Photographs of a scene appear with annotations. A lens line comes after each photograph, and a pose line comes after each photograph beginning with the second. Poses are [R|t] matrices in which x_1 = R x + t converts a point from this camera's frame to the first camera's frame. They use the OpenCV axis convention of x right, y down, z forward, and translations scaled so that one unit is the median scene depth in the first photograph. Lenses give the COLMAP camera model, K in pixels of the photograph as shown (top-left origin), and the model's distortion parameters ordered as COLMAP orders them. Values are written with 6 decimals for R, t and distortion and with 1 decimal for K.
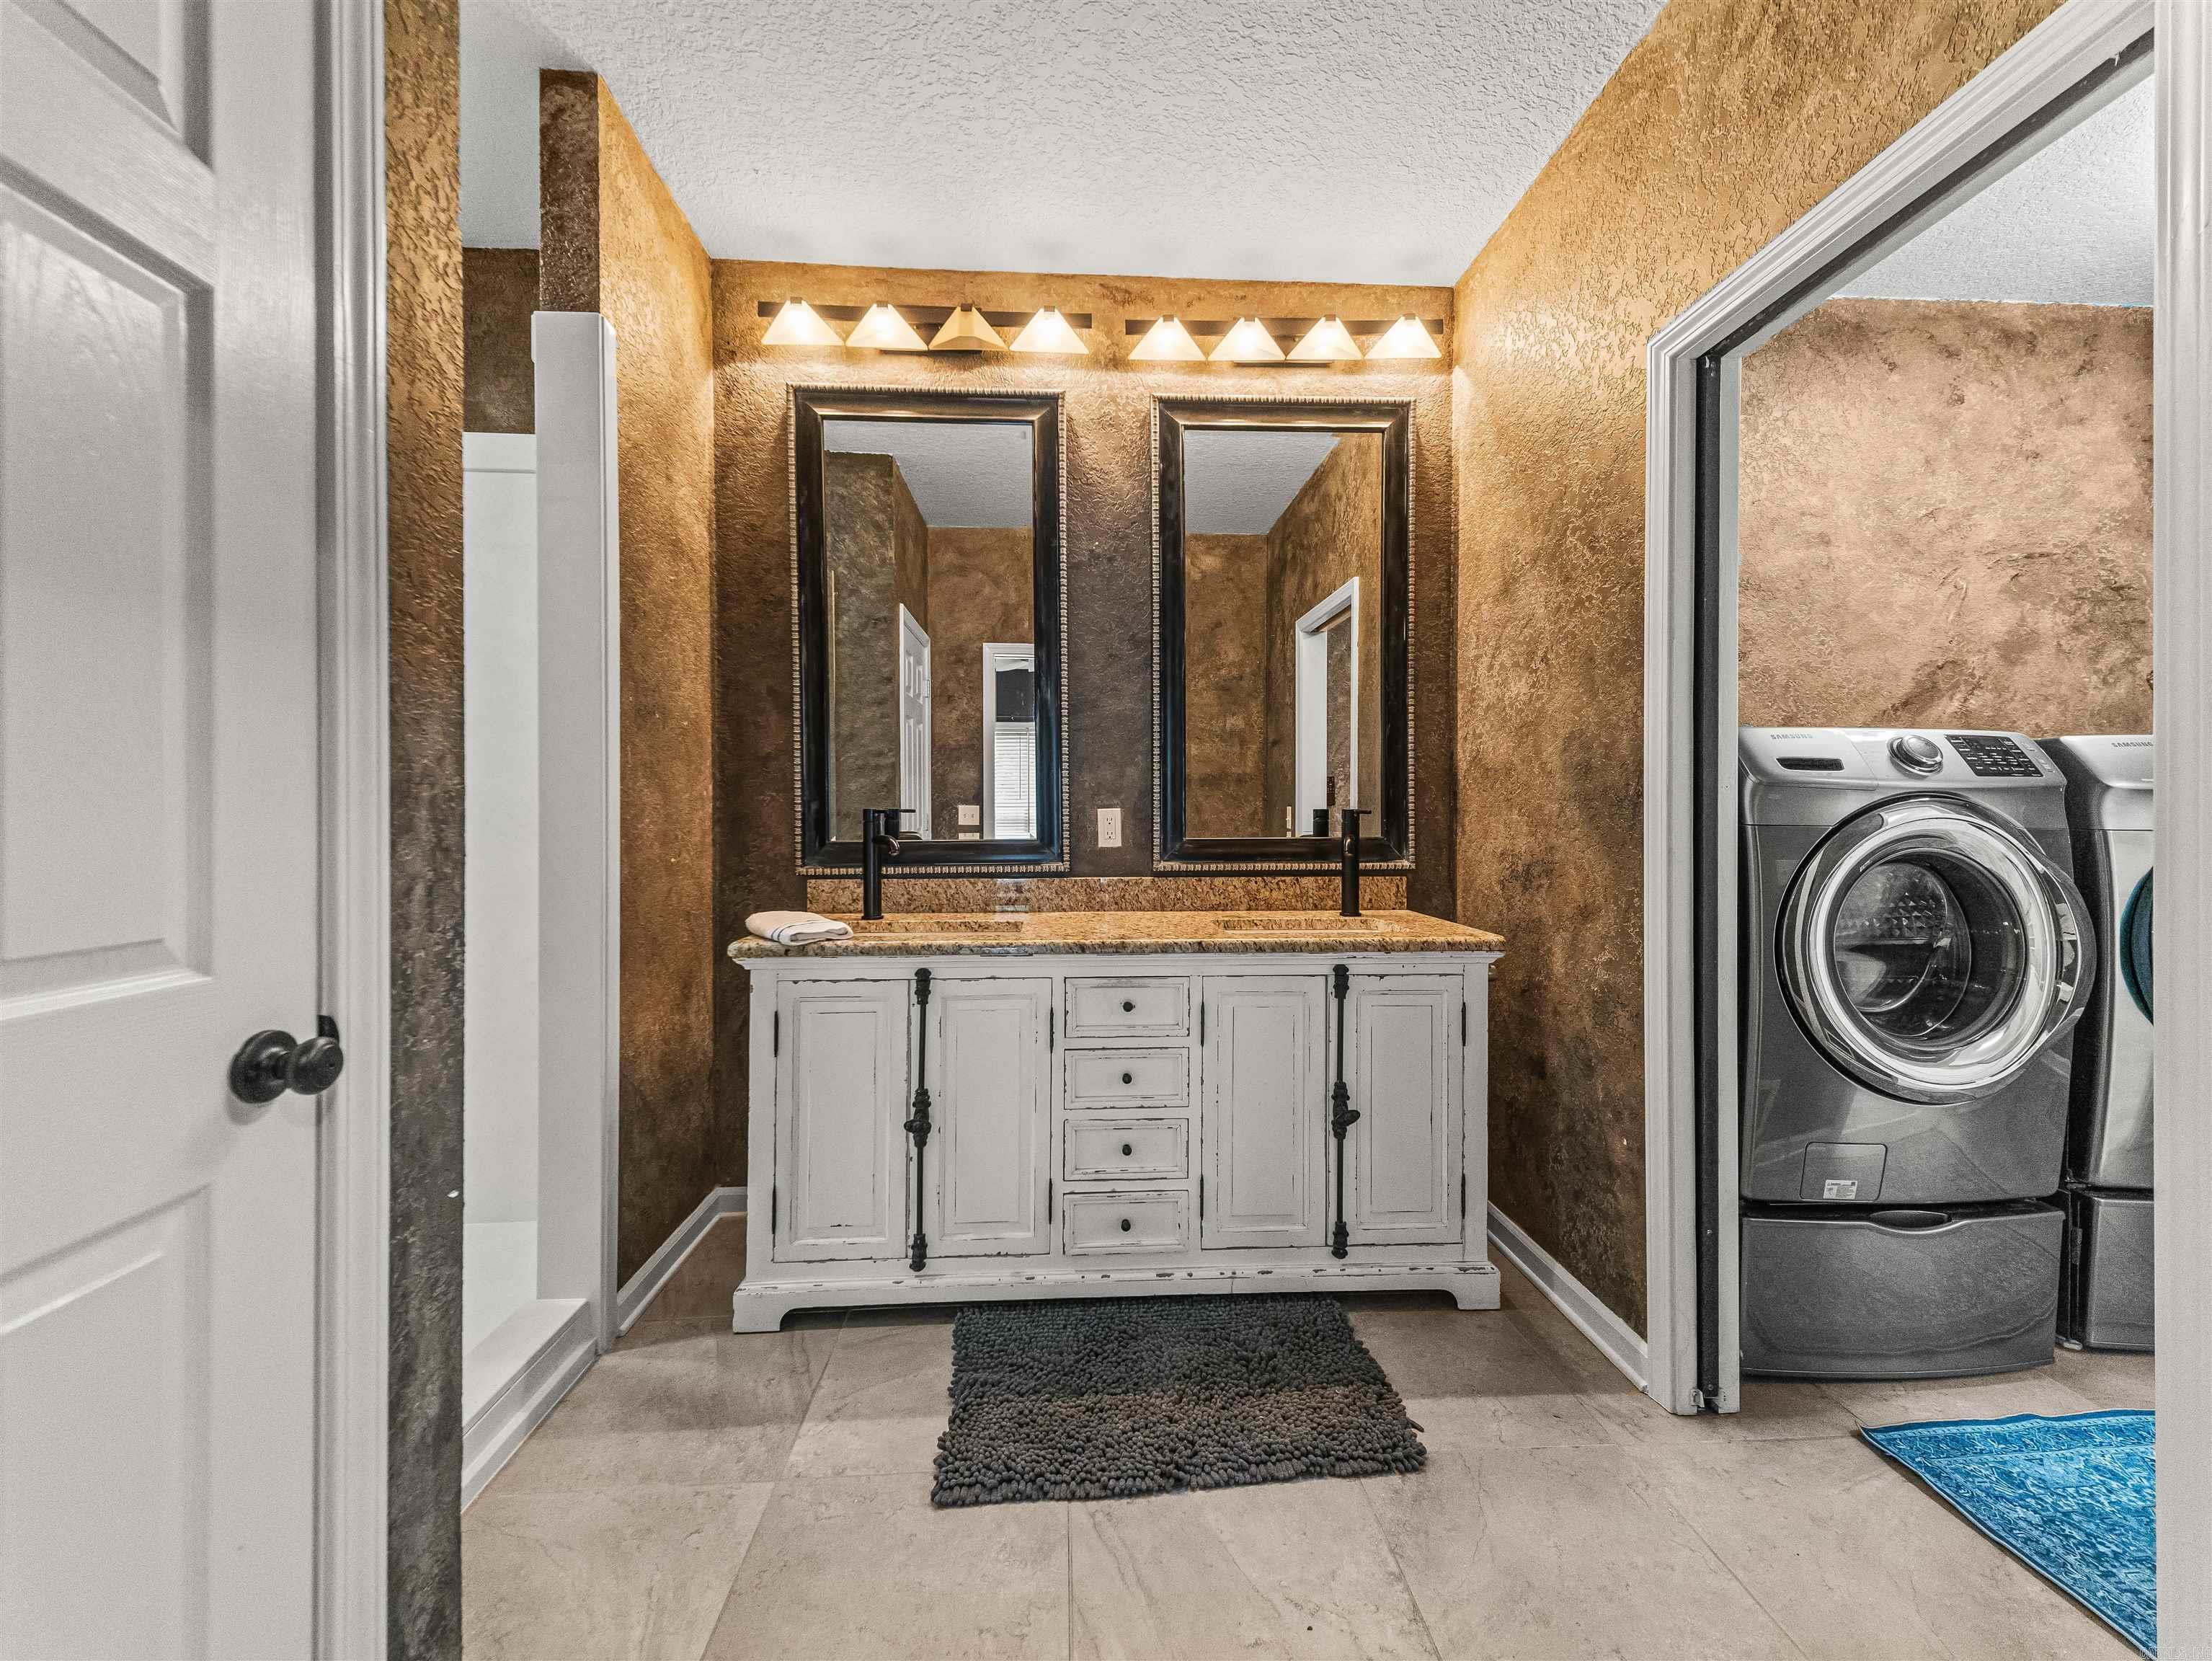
lens RADIAL K [[861.4, 0, 1123.8], [0, 861.4, 818.5], [0, 0, 1]] dist [0.027578, -0.007194]
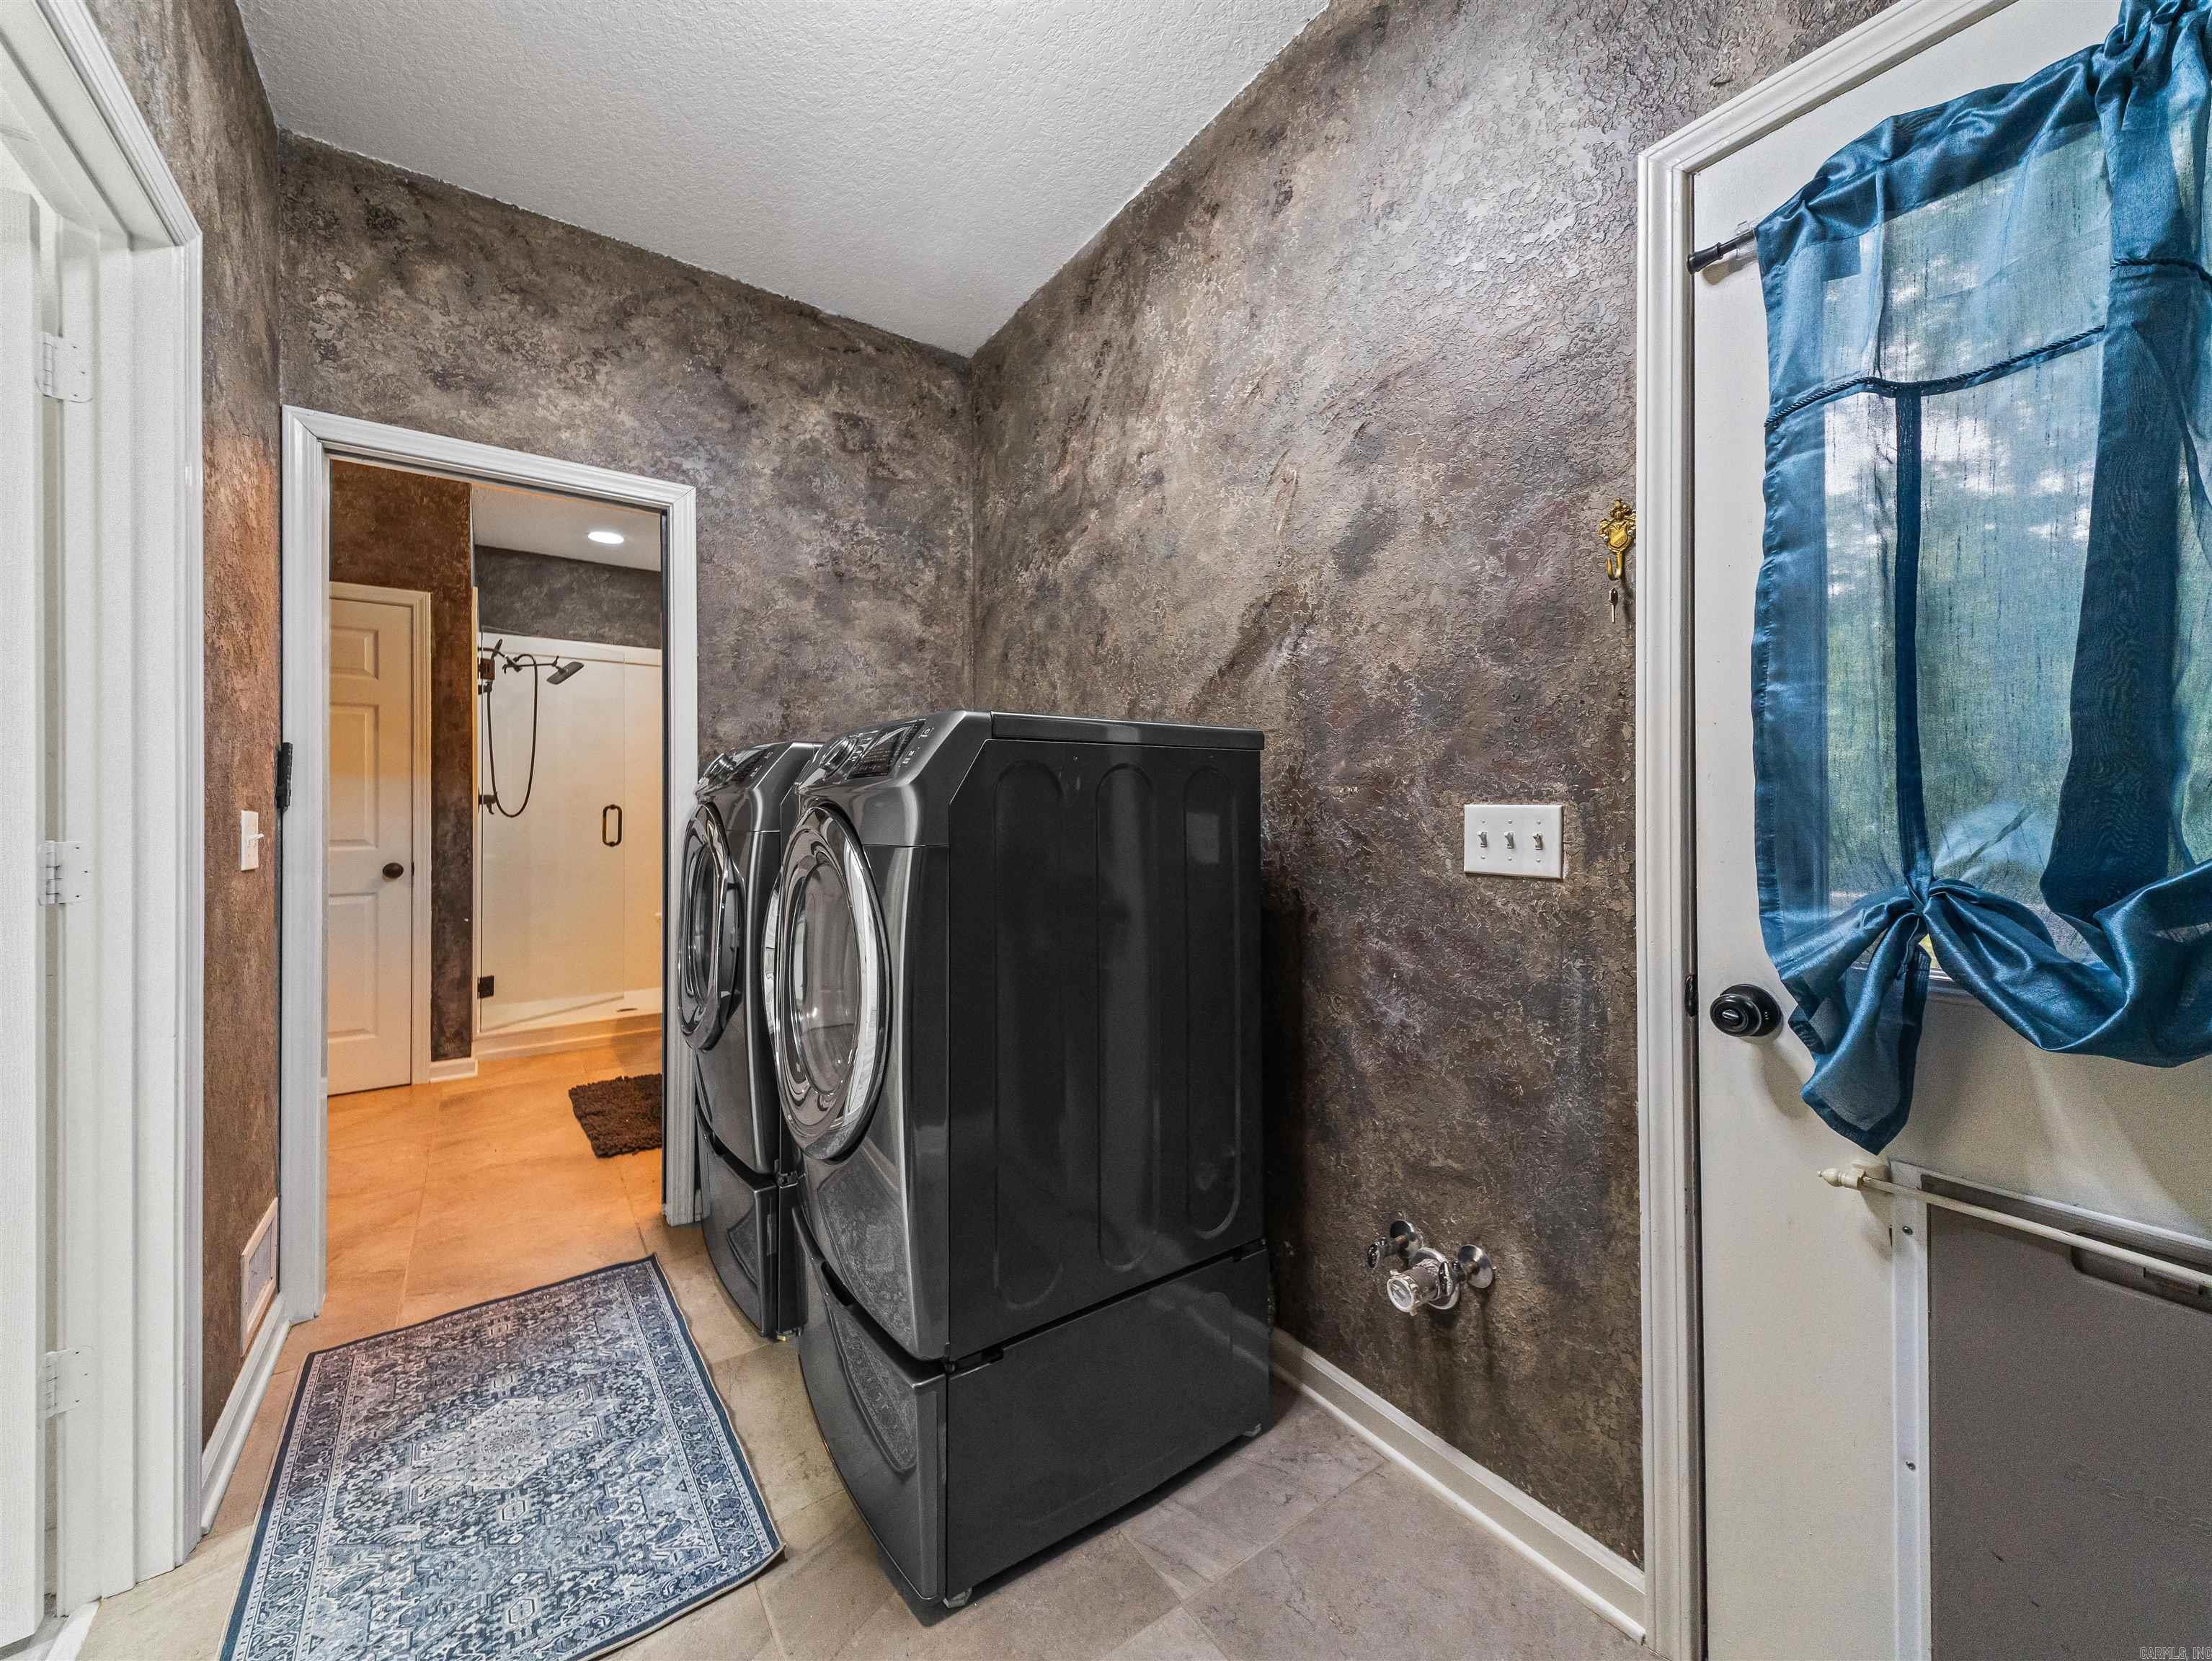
lens RADIAL K [[861.4, 0, 1111.1], [0, 861.4, 814.3], [0, 0, 1]] dist [0.027578, -0.007194]
pose [[0.523330, 0.003299, -0.852123, 1.553399], [-0.003493, 0.999992, 0.001727, -0.008614], [0.852123, 0.002073, 0.523338, 0.580870]]
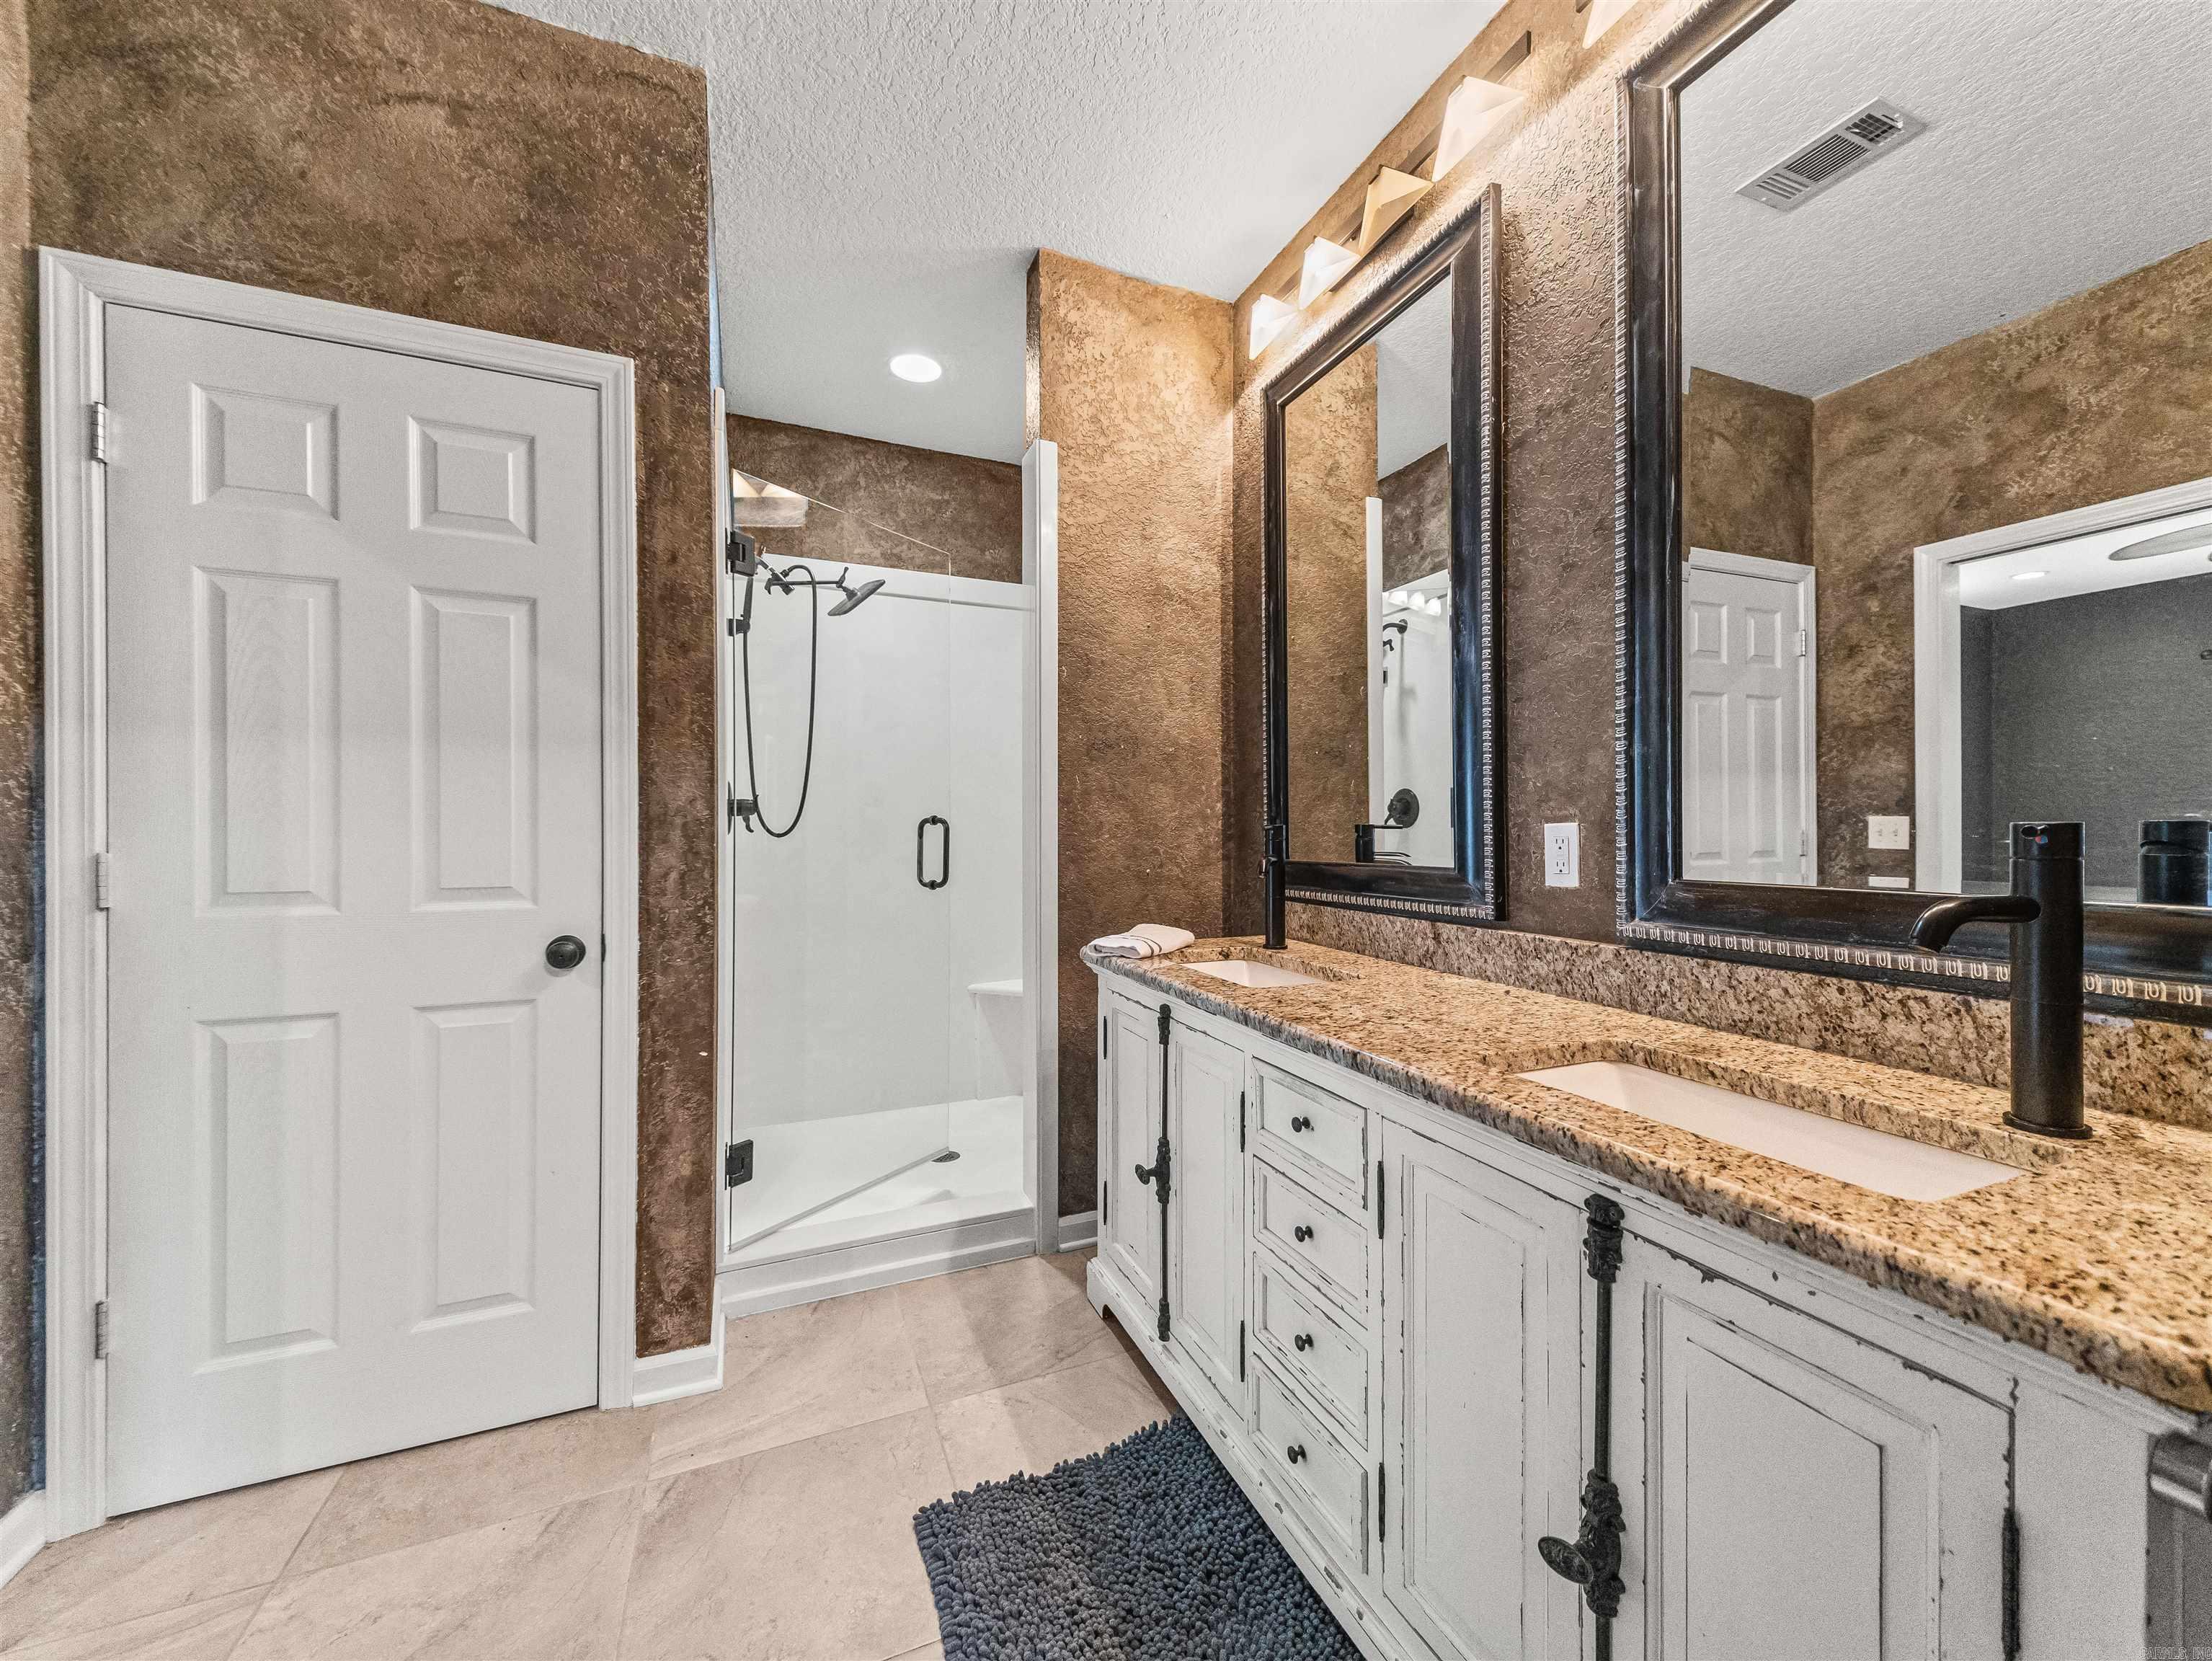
lens RADIAL K [[861.4, 0, 1108.2], [0, 861.4, 835.7], [0, 0, 1]] dist [0.027578, -0.007194]
pose [[0.318474, 0.007876, -0.947899, 0.460332], [-0.004368, 0.999967, 0.006841, -0.005778], [0.947922, 0.001962, 0.318498, 0.509297]]
